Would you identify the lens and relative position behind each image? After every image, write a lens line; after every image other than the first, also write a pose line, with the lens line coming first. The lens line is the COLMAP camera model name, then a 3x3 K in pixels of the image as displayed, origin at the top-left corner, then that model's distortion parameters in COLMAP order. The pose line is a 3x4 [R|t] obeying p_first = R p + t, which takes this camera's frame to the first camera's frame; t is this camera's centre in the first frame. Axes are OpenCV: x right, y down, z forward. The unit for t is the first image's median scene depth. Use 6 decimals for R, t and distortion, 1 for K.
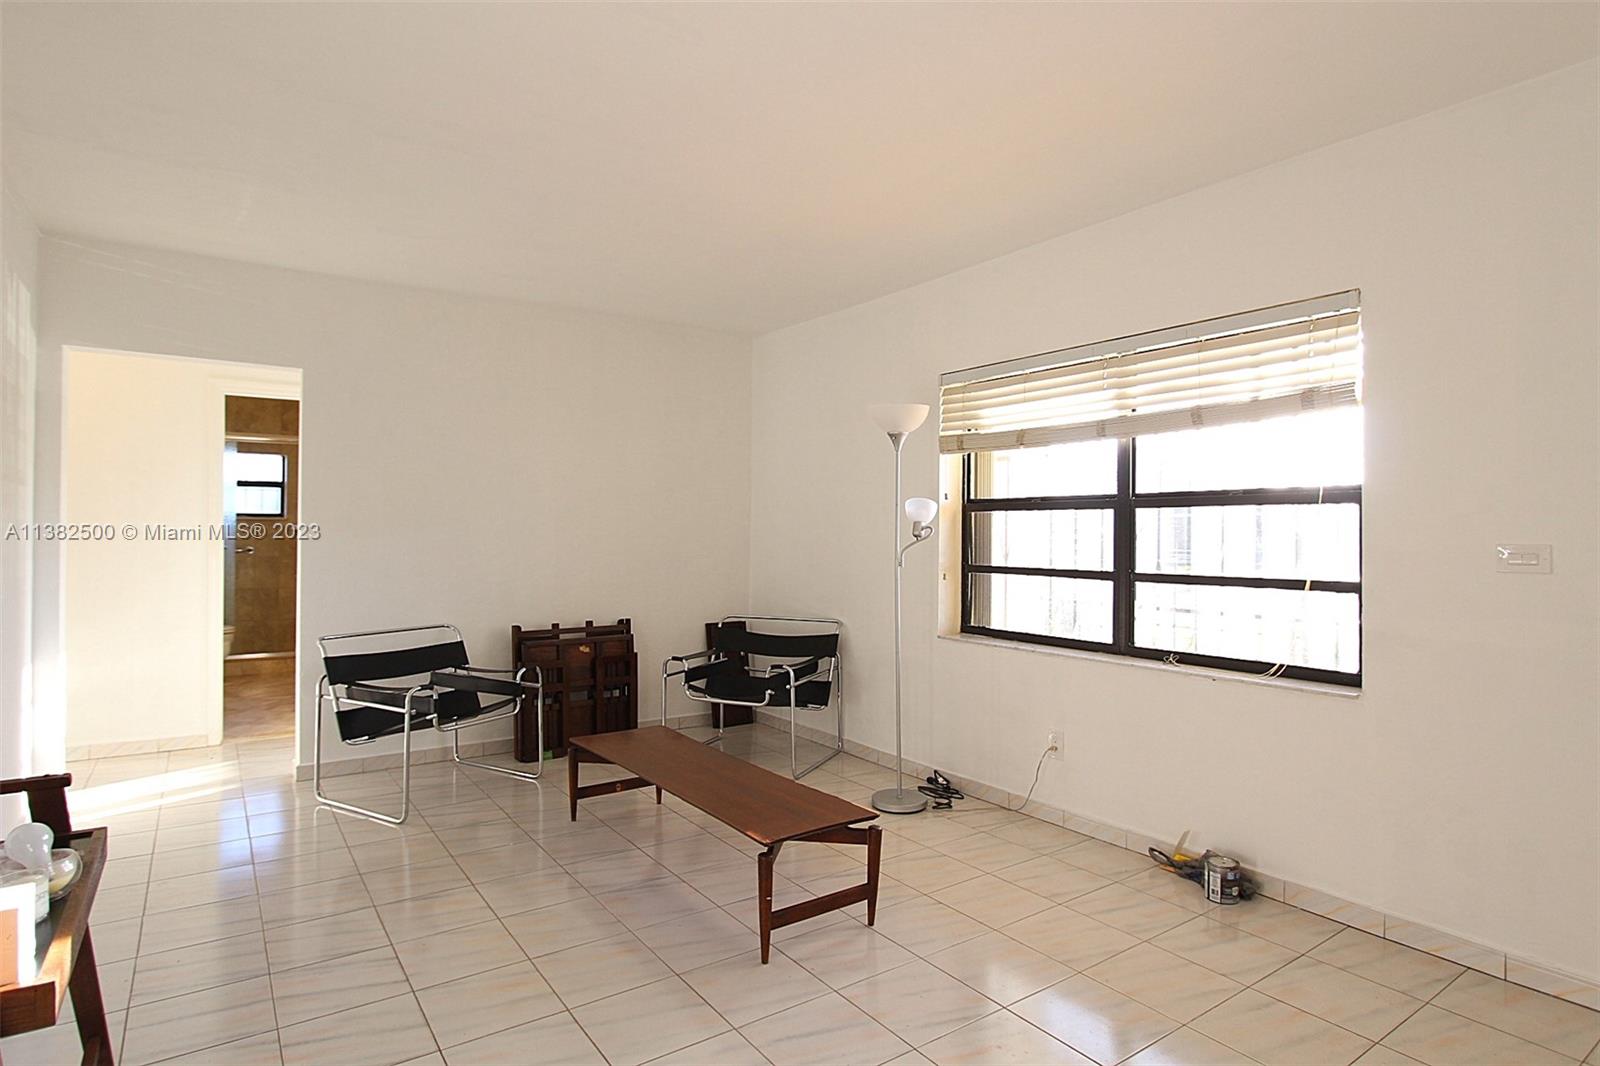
lens RADIAL K [[863.9, 0, 785.6], [0, 863.9, 531.0], [0, 0, 1]] dist [-0.006041, -0.000927]
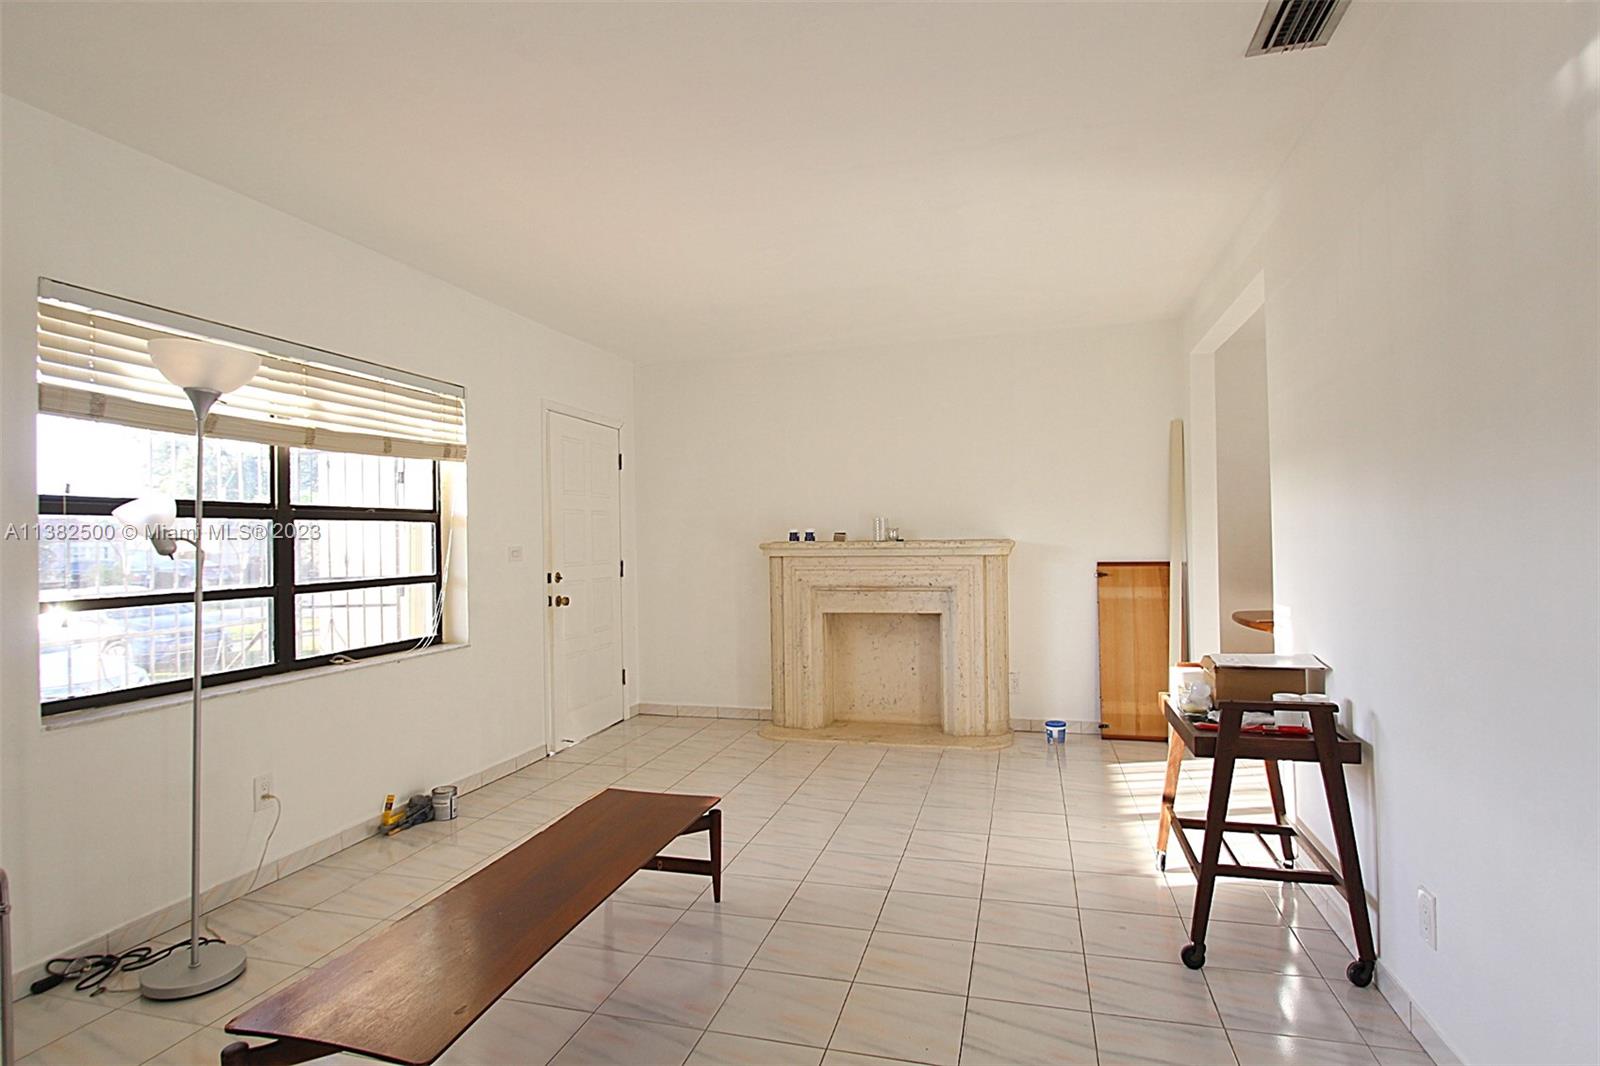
lens RADIAL K [[863.9, 0, 794.1], [0, 863.9, 532.3], [0, 0, 1]] dist [-0.006041, -0.000927]
pose [[-0.641717, 0.003167, 0.766935, -0.722785], [0.009931, 0.999942, 0.004181, -0.010498], [-0.766877, 0.010300, -0.641712, 1.205475]]
